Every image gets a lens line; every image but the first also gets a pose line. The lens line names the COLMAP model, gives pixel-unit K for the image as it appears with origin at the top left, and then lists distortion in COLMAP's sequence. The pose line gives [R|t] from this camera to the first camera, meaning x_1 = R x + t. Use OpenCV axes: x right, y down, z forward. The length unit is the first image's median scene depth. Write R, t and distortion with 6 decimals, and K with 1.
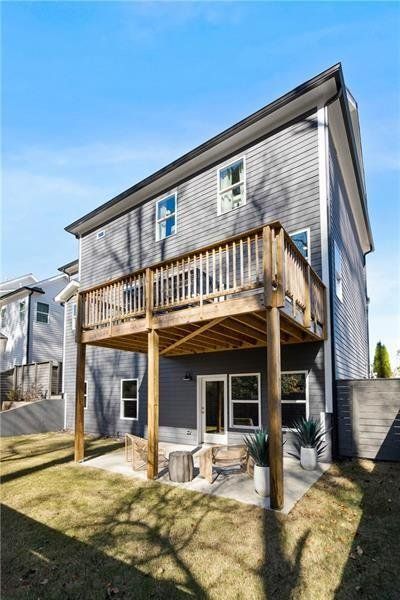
lens RADIAL K [[292.4, 0, 198.2], [0, 292.4, 379.4], [0, 0, 1]] dist [0.001394, 0.000297]
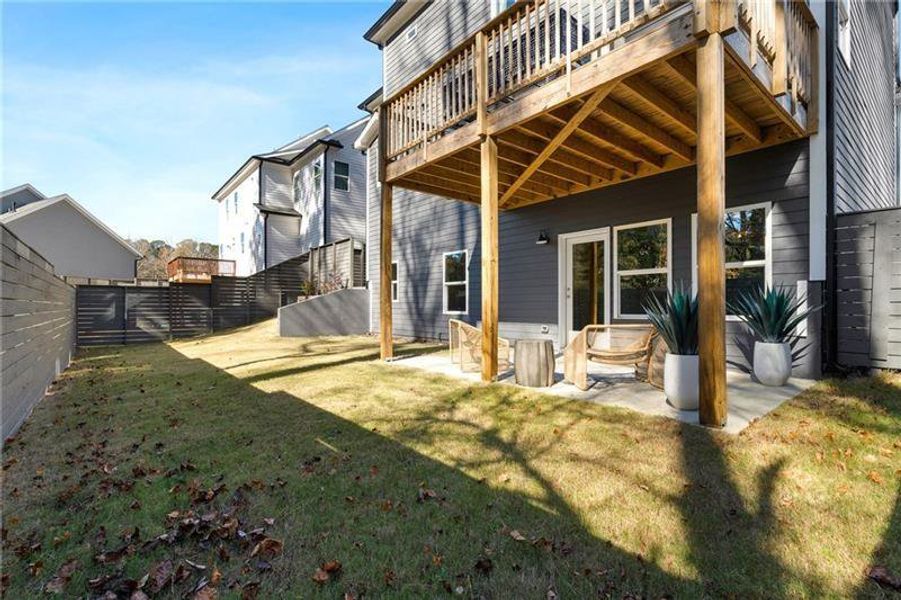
lens RADIAL K [[418.4, 0, 433.8], [0, 418.4, 300.4], [0, 0, 1]] dist [0.002989, 0.000644]
pose [[0.959266, -0.003631, -0.282481, -0.009075], [0.010302, 0.999702, 0.022132, 0.132057], [0.282317, -0.024141, 0.959018, 0.067225]]
